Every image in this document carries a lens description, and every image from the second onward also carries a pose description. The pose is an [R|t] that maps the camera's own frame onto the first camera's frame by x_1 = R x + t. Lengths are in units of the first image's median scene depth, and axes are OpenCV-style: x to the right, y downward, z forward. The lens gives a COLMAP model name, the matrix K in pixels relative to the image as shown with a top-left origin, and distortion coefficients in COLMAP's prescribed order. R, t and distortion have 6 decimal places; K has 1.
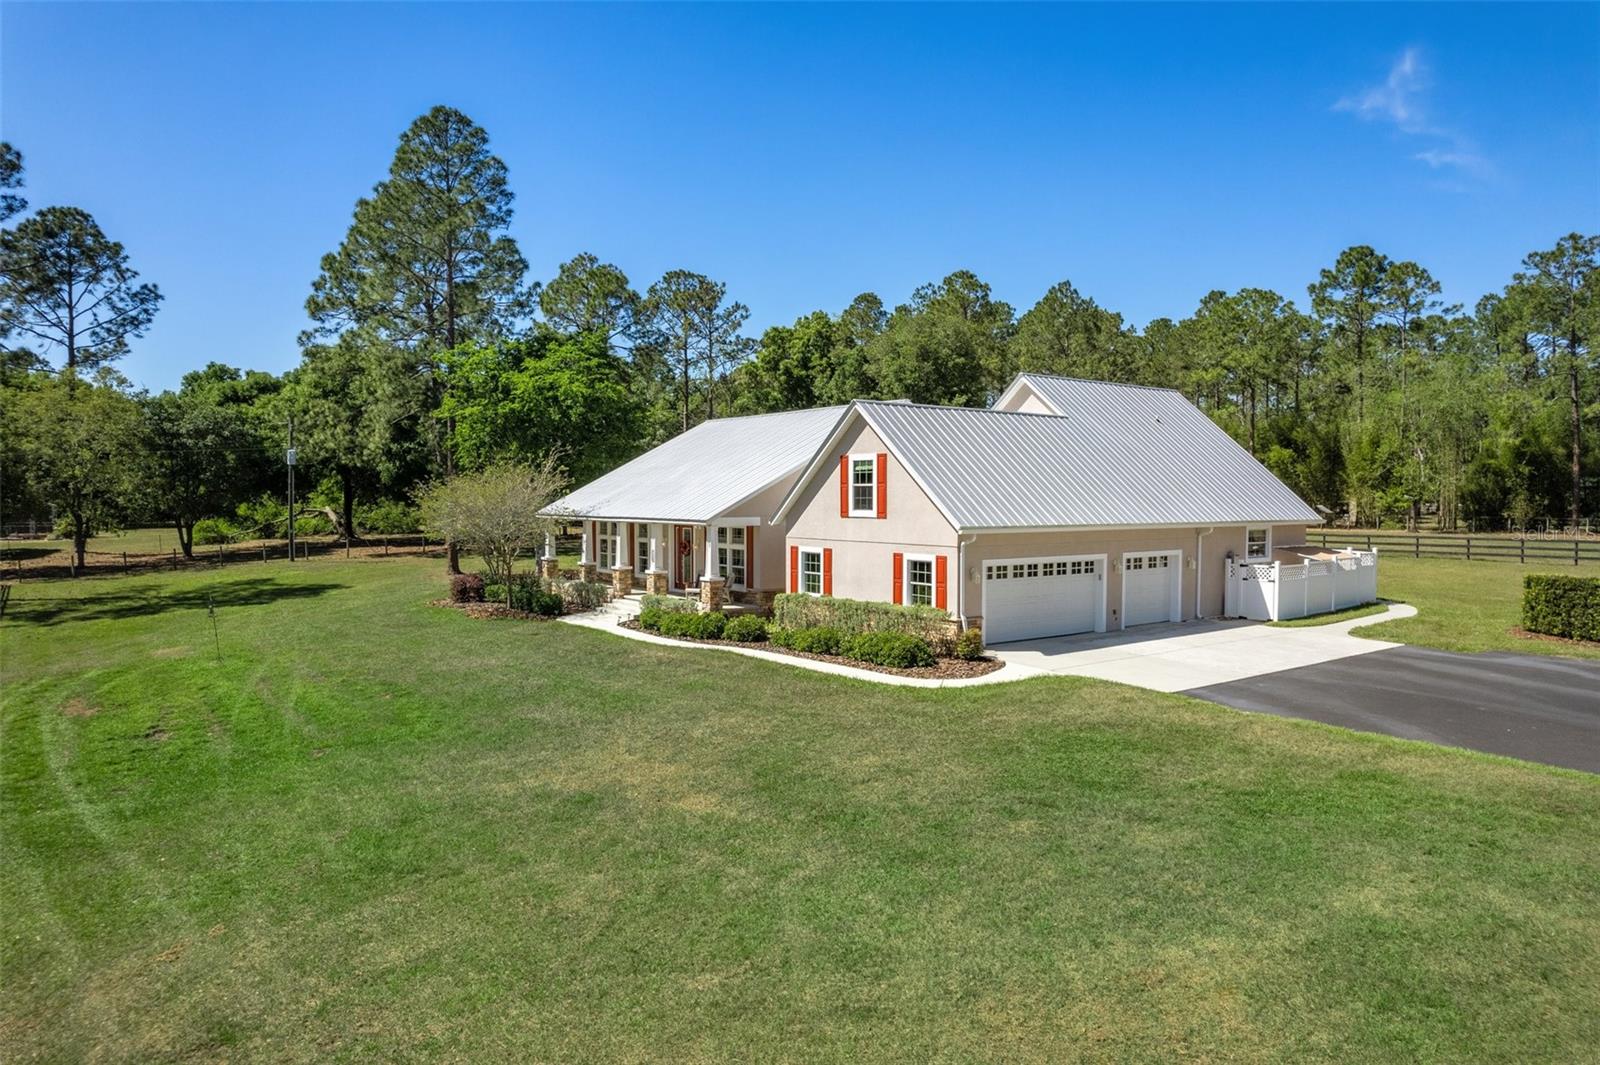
lens RADIAL K [[1017.4, 0, 806.9], [0, 1017.4, 547.4], [0, 0, 1]] dist [-0.070511, 0.066039]
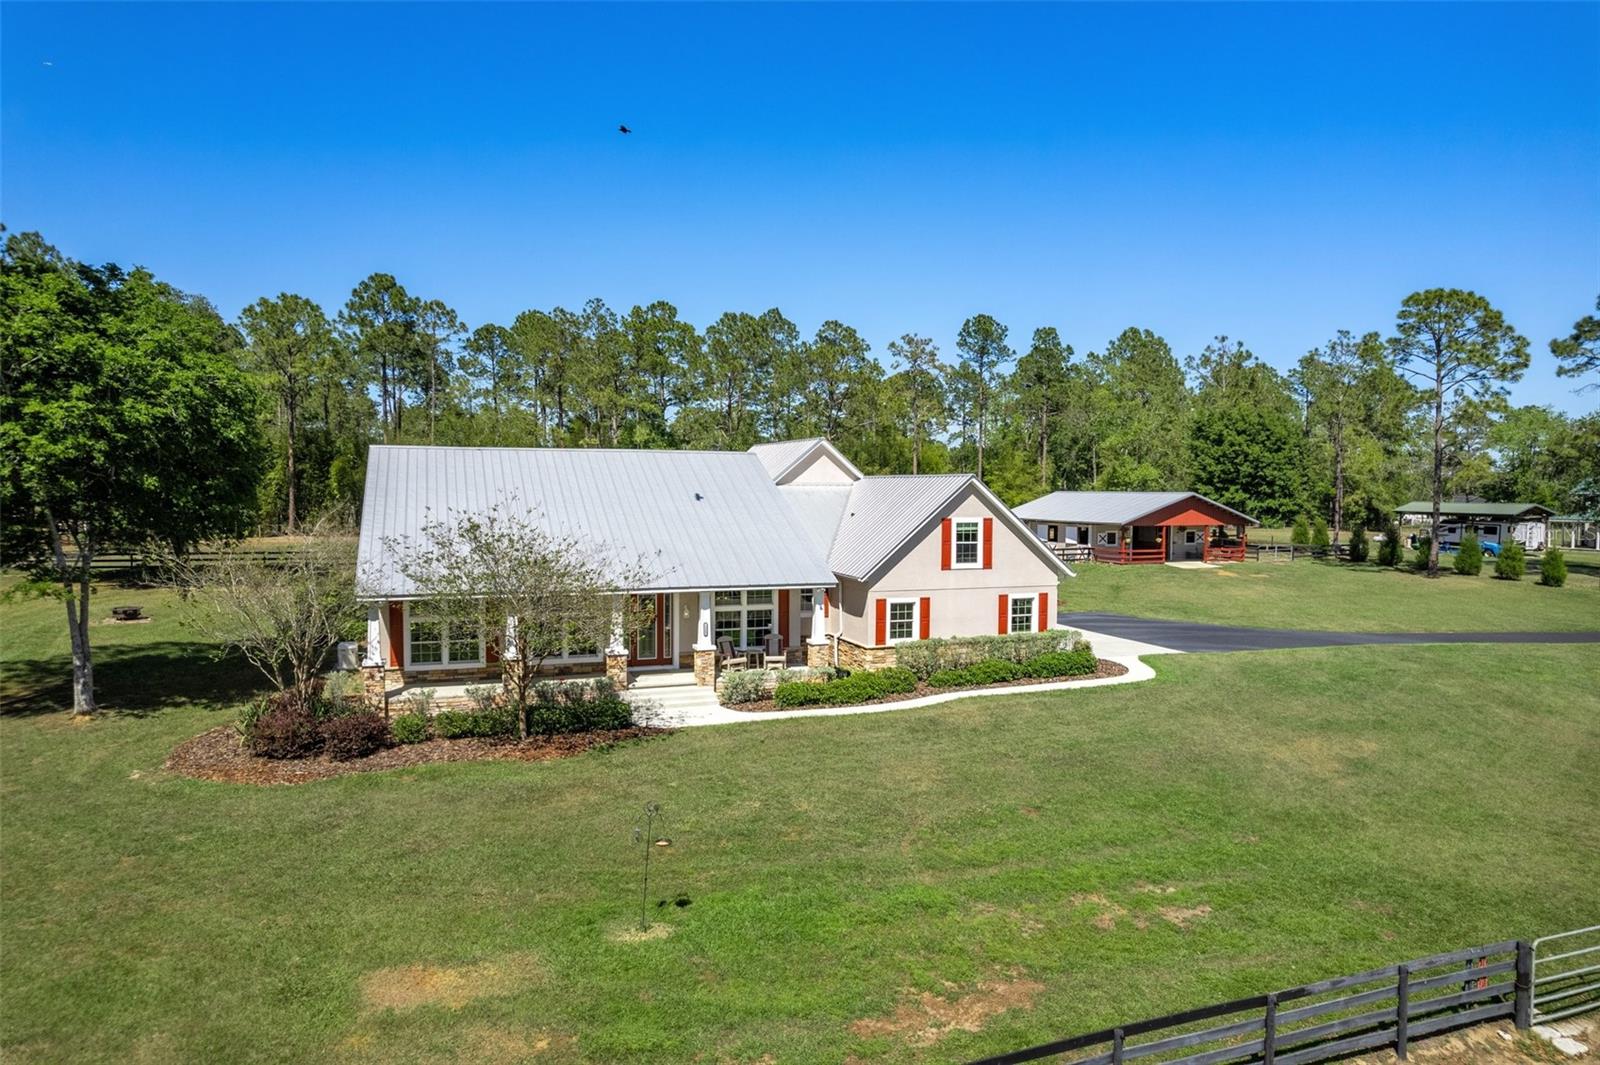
lens RADIAL K [[1019.1, 0, 796.7], [0, 1019.1, 551.8], [0, 0, 1]] dist [-0.067745, 0.066788]
pose [[0.290320, -0.059461, 0.955081, -0.707490], [0.041544, 0.997910, 0.049499, -0.071730], [-0.956028, 0.025308, 0.292183, 0.502076]]
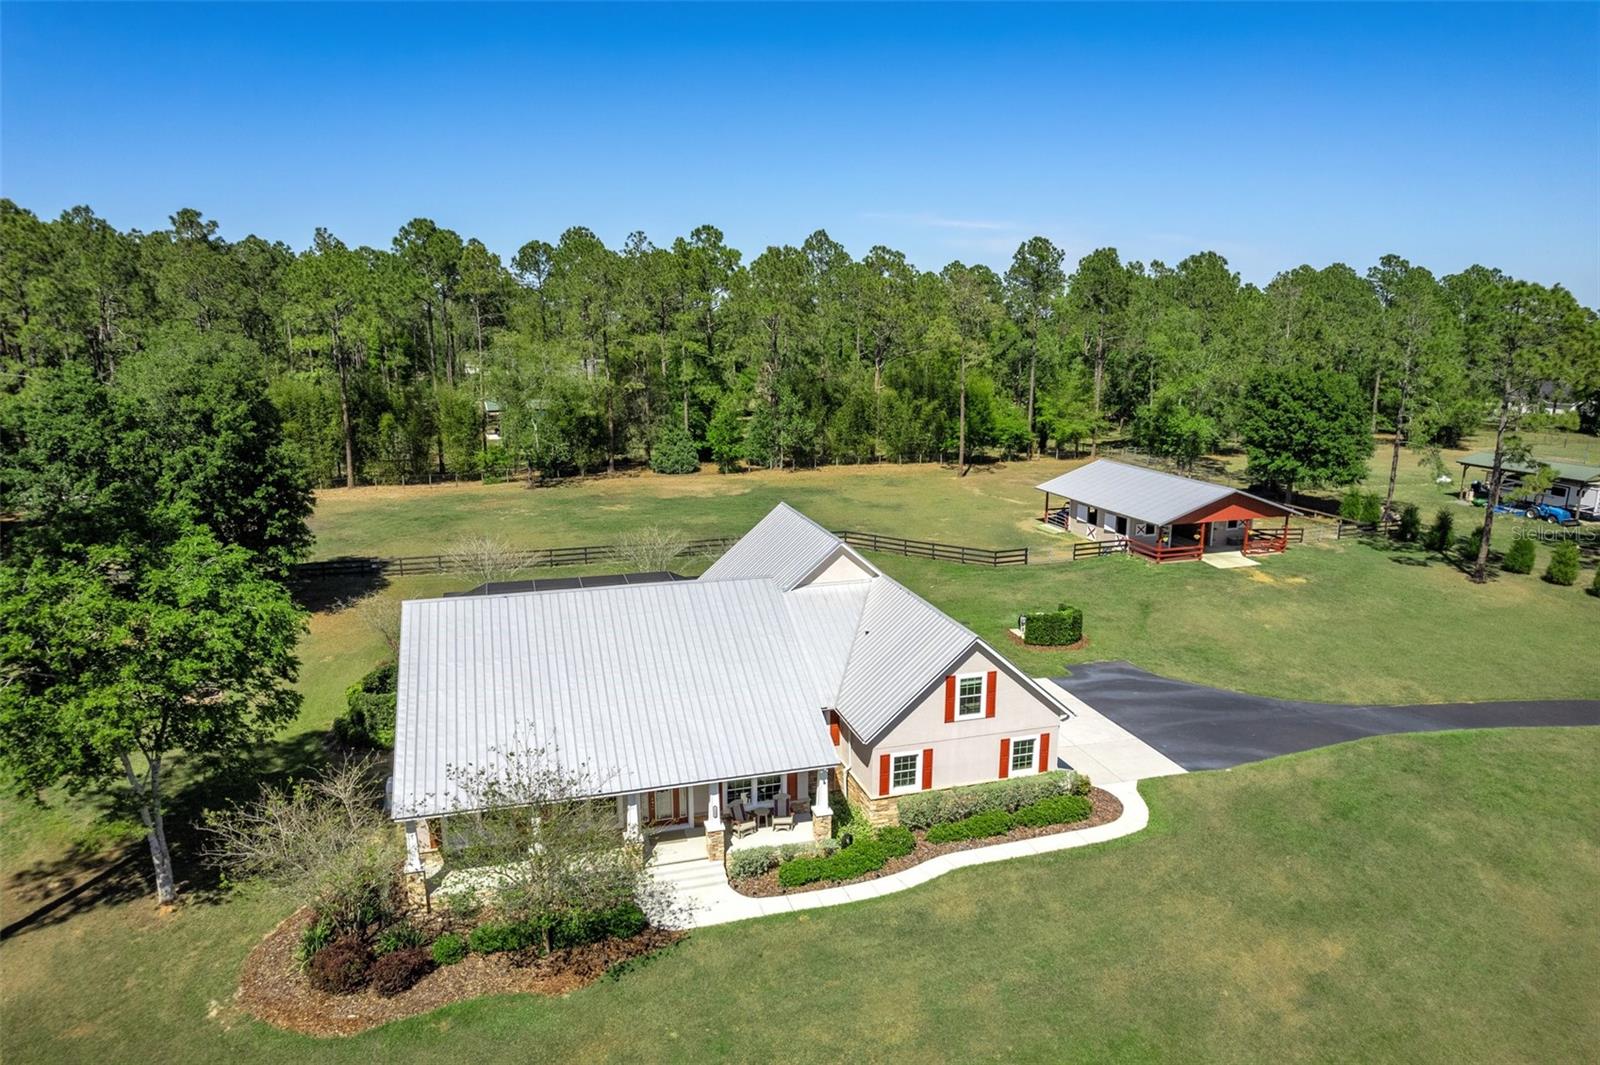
lens RADIAL K [[1023.1, 0, 796.8], [0, 1023.1, 537.8], [0, 0, 1]] dist [-0.077050, 0.075998]
pose [[0.348616, -0.200944, 0.915472, -0.691153], [0.044051, 0.979181, 0.198153, -0.311071], [-0.936230, -0.028752, 0.350210, 0.456553]]
